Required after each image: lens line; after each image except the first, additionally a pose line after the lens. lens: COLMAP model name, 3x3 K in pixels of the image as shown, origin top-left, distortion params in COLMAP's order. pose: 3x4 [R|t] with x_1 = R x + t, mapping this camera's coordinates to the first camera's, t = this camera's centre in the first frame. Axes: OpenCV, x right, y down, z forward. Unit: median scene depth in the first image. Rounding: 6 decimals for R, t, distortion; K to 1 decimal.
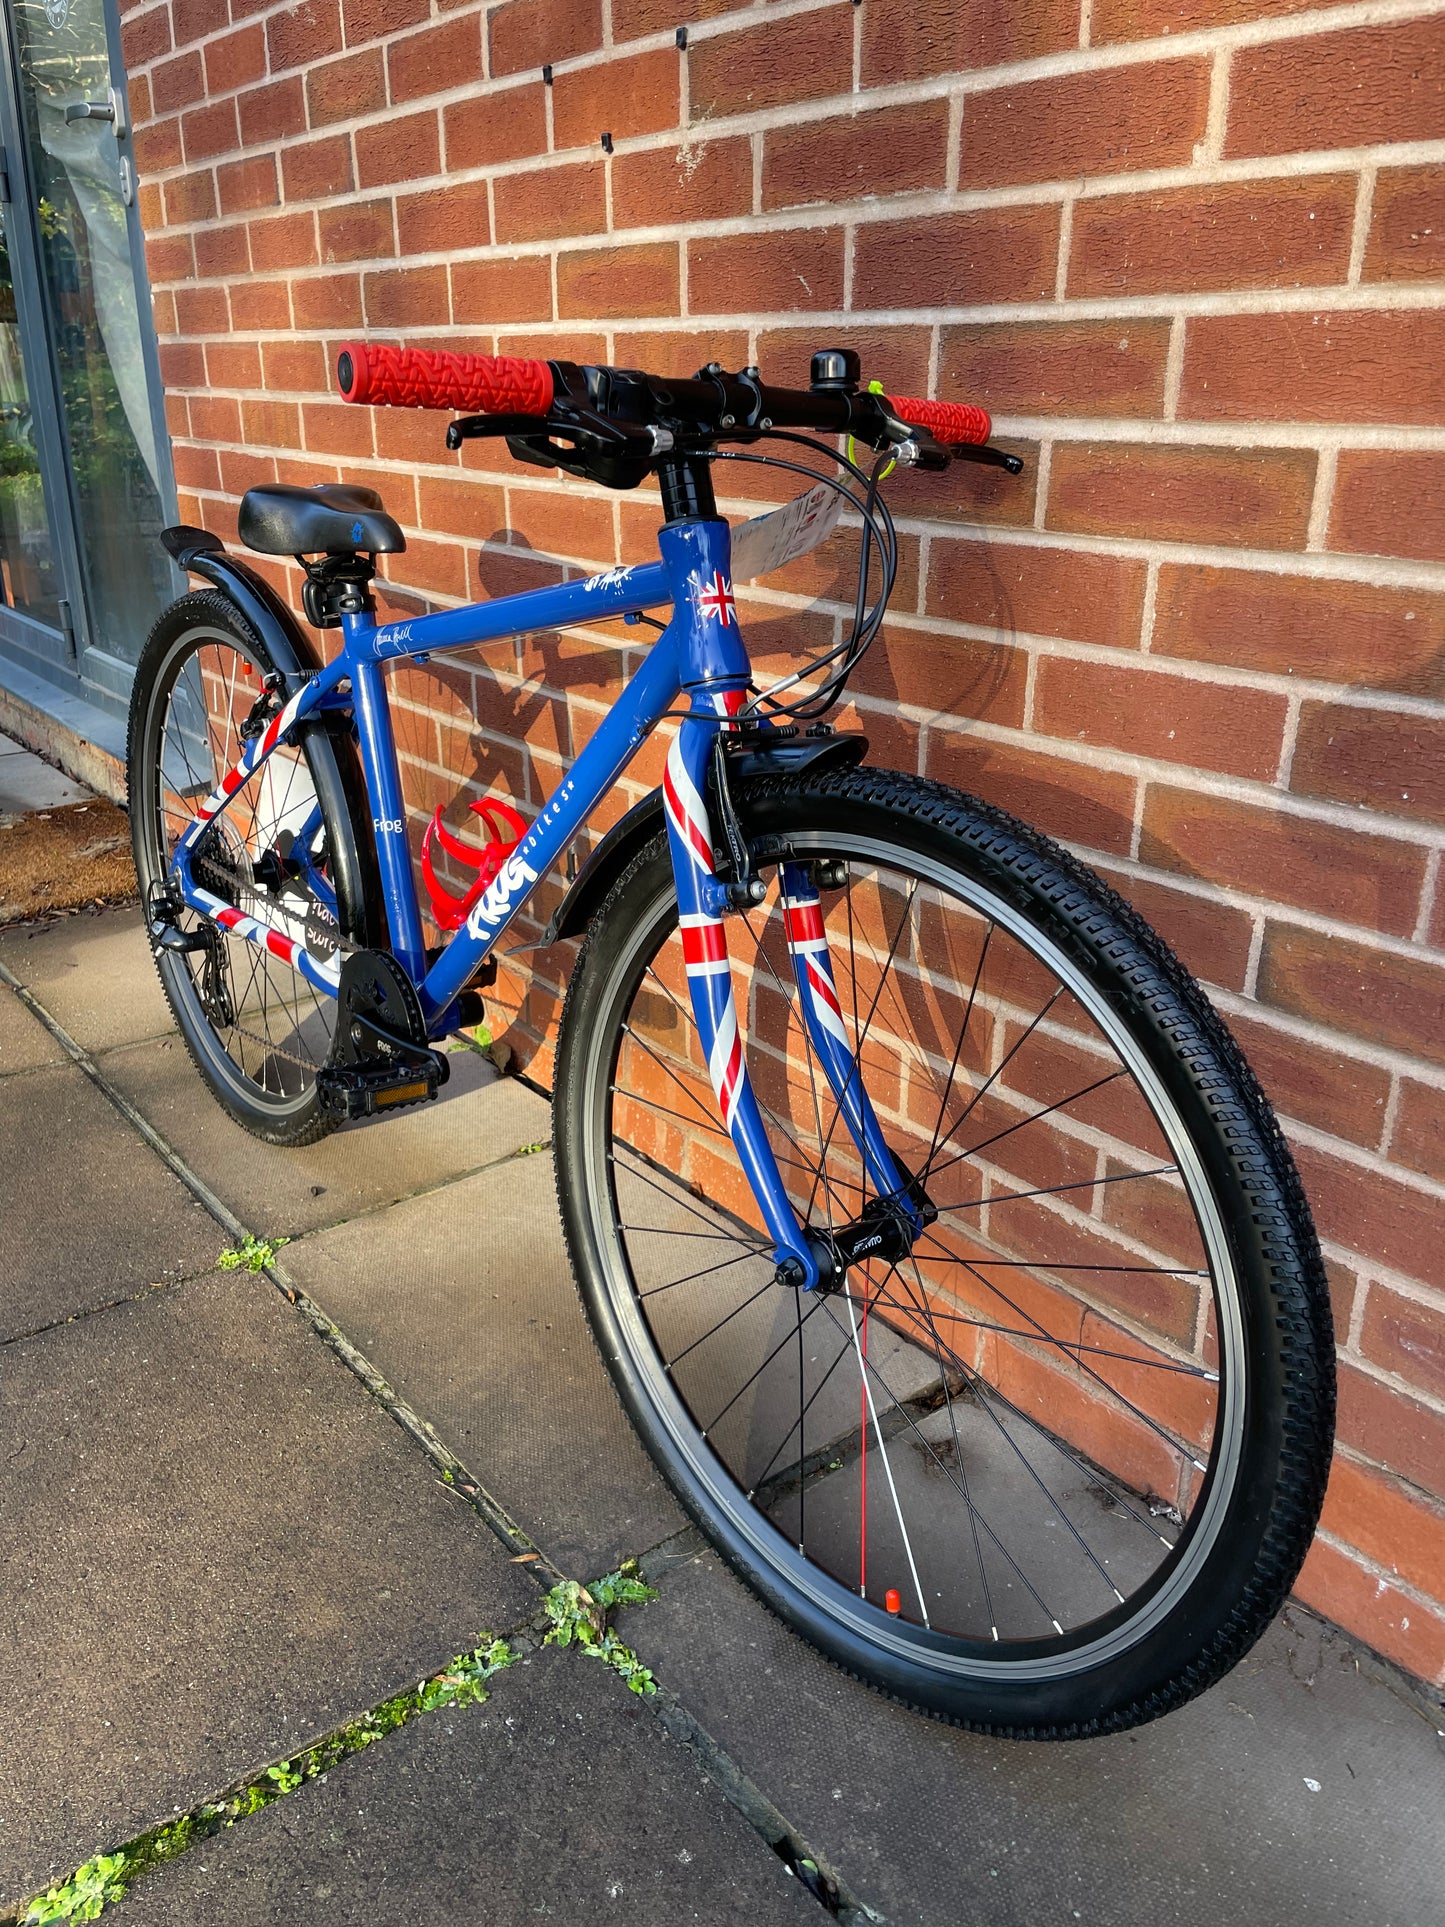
lens RADIAL K [[1455.0, 0, 719.4], [0, 1455.0, 950.8], [0, 0, 1]] dist [0.097993, -0.129319]
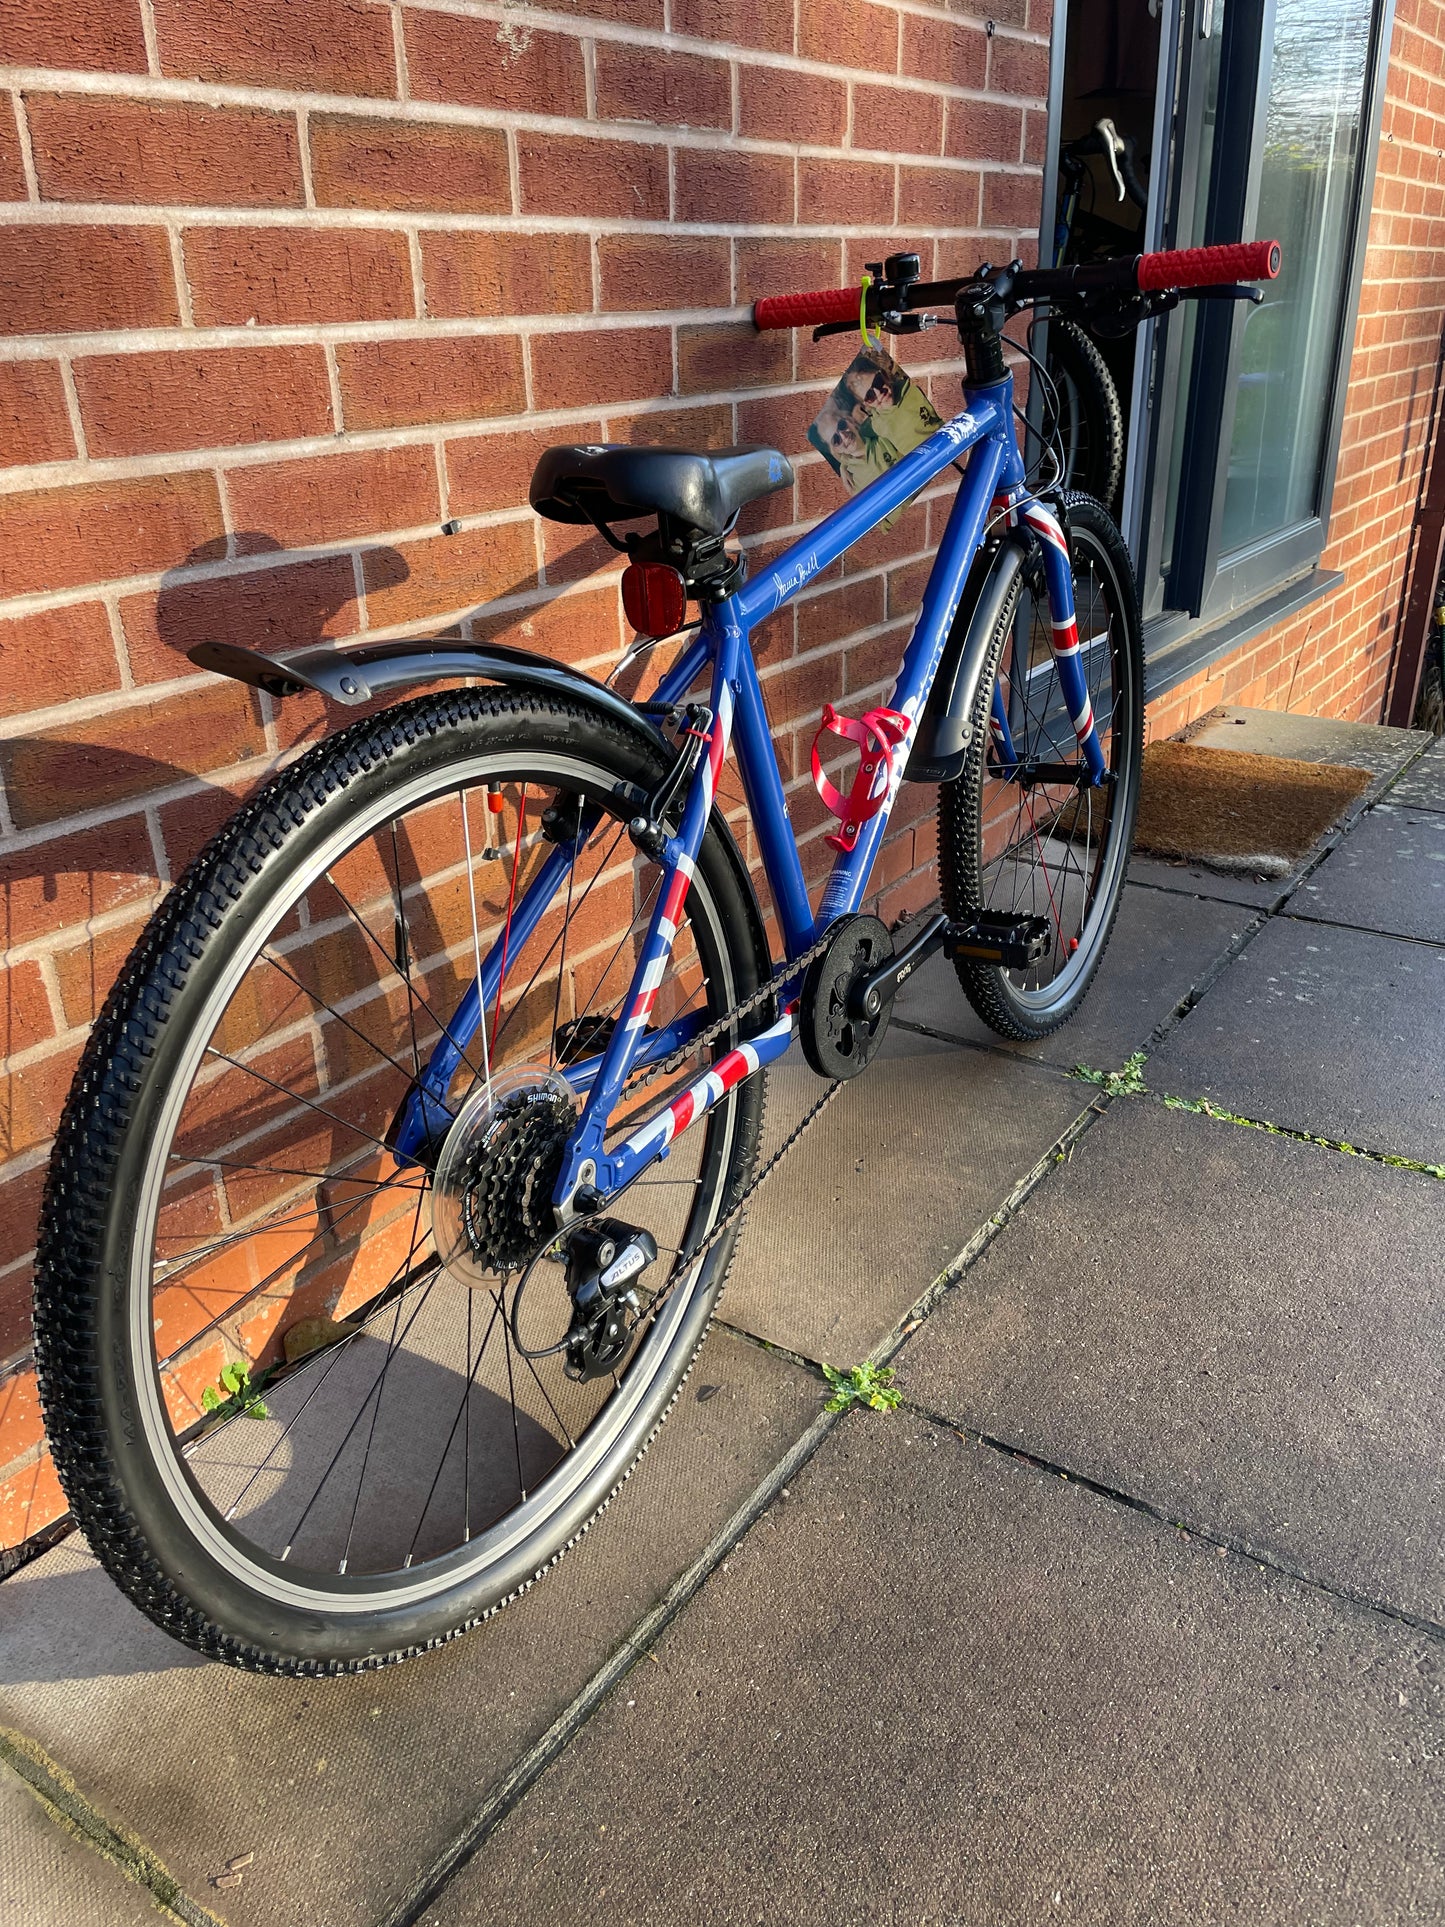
lens RADIAL K [[1455.0, 0, 722.6], [0, 1455.0, 948.2], [0, 0, 1]] dist [0.097993, -0.129319]
pose [[-0.292509, -0.393091, 0.871733, -1.187006], [0.368016, 0.795117, 0.482030, -0.530938], [-0.882612, 0.461809, -0.087915, 1.347041]]
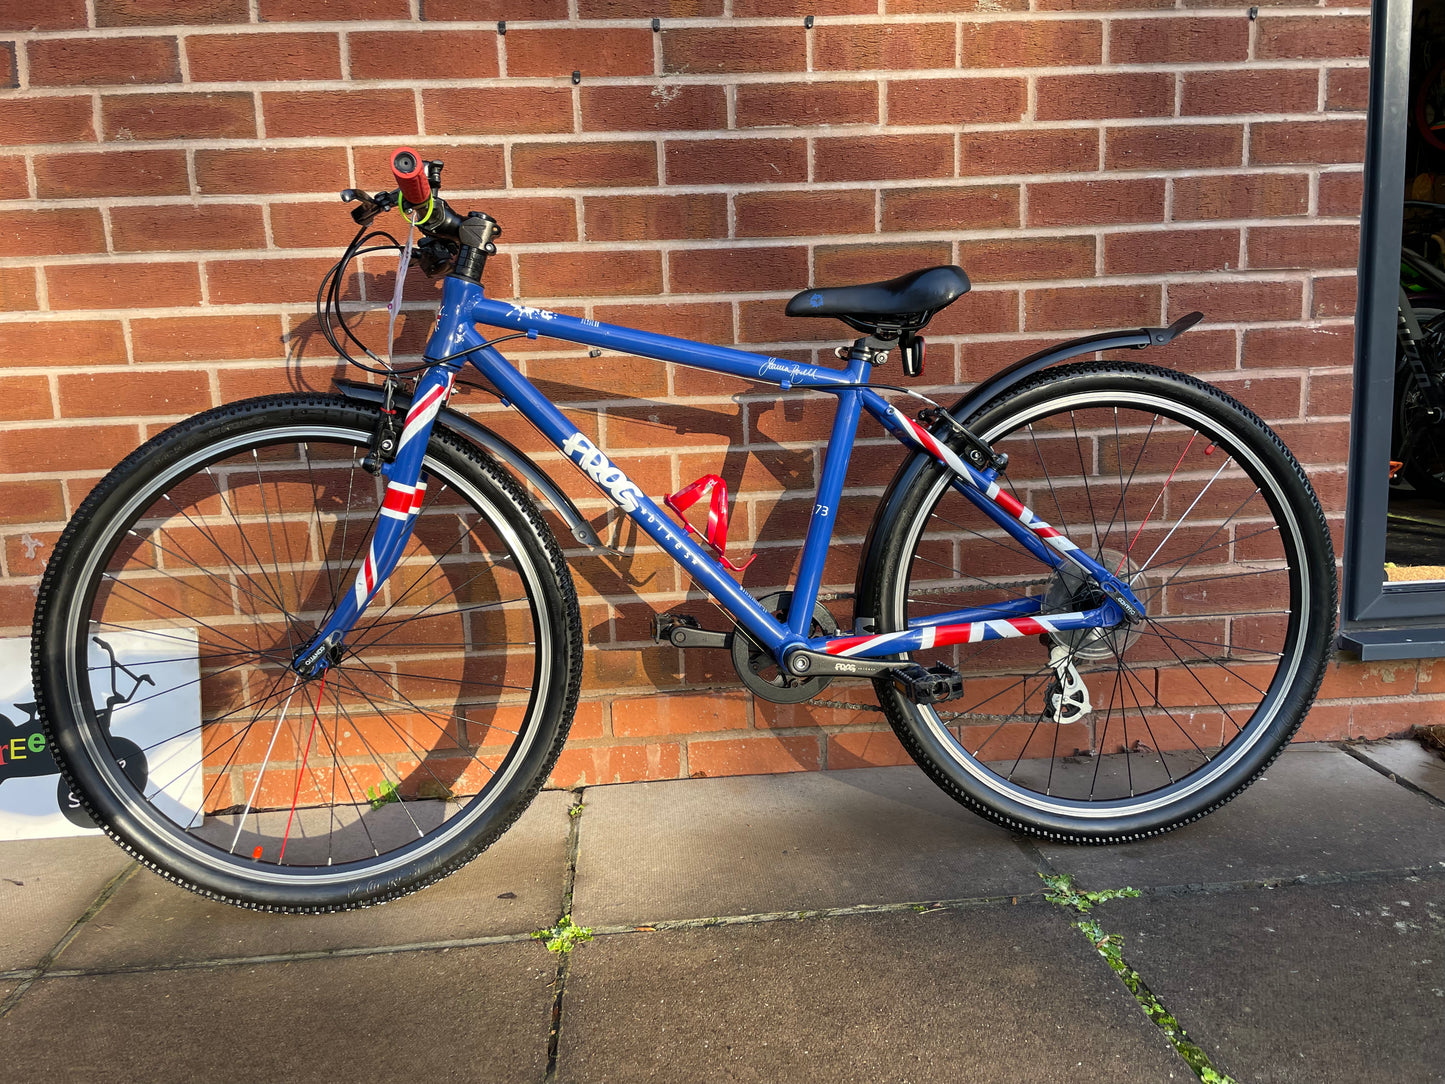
lens RADIAL K [[1091.1, 0, 717.1], [0, 1091.1, 524.1], [0, 0, 1]] dist [0.097993, -0.129319]
pose [[0.557098, -0.158884, 0.815106, -1.163578], [0.339274, 0.939423, -0.048766, -0.010164], [-0.757981, 0.303712, 0.577256, 0.434882]]
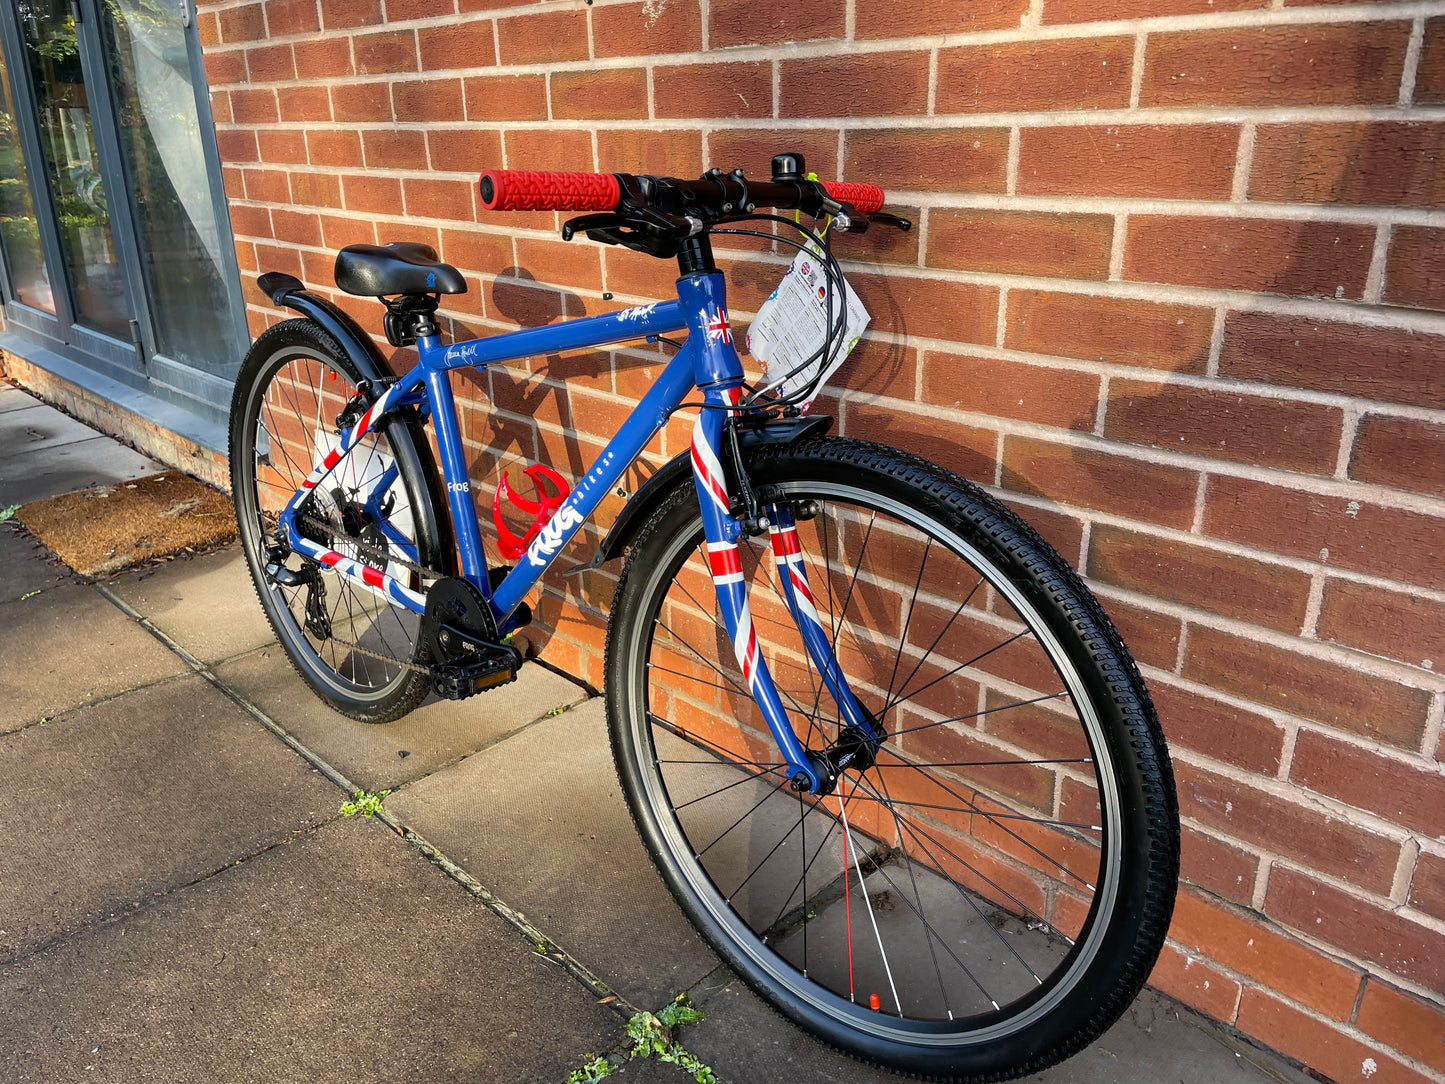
lens RADIAL K [[1091.1, 0, 712.6], [0, 1091.1, 541.7], [0, 0, 1]] dist [0.097993, -0.129319]
pose [[0.993756, -0.059056, 0.094666, -0.103360], [0.059715, 0.998207, -0.004139, -0.017625], [-0.094252, 0.009766, 0.995501, -0.071528]]
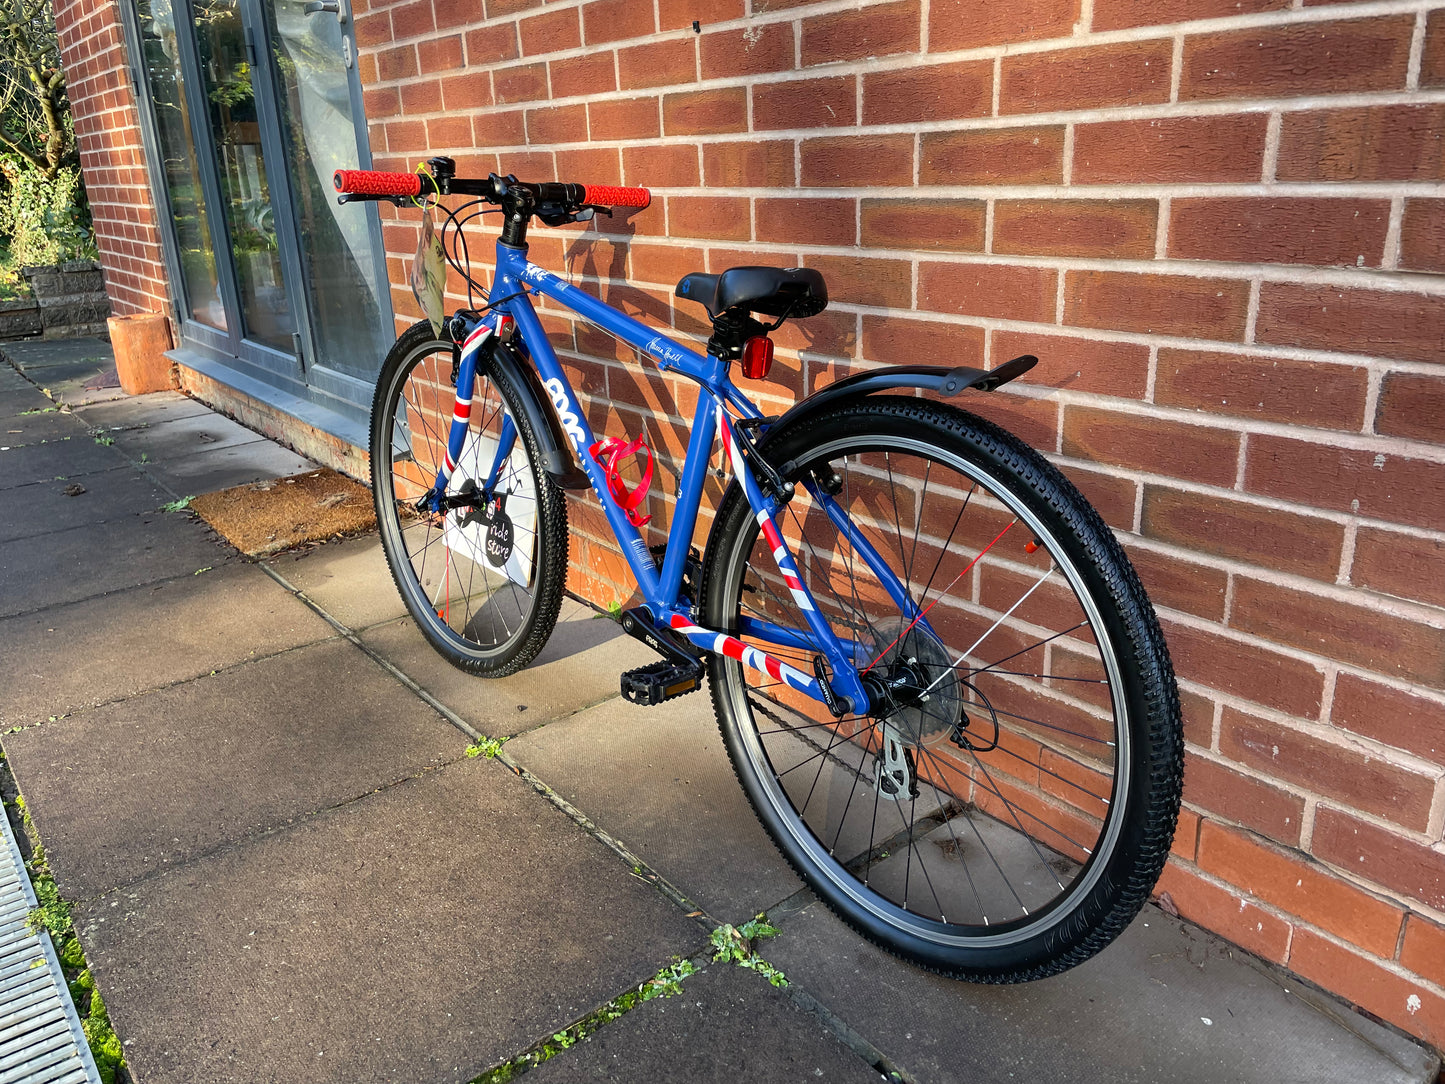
lens RADIAL K [[1091.1, 0, 714.9], [0, 1091.1, 525.5], [0, 0, 1]] dist [0.097993, -0.129319]
pose [[0.999017, -0.042866, -0.011328, -0.076549], [0.042293, 0.998009, -0.046790, 0.052365], [0.013311, 0.046265, 0.998841, -0.188420]]
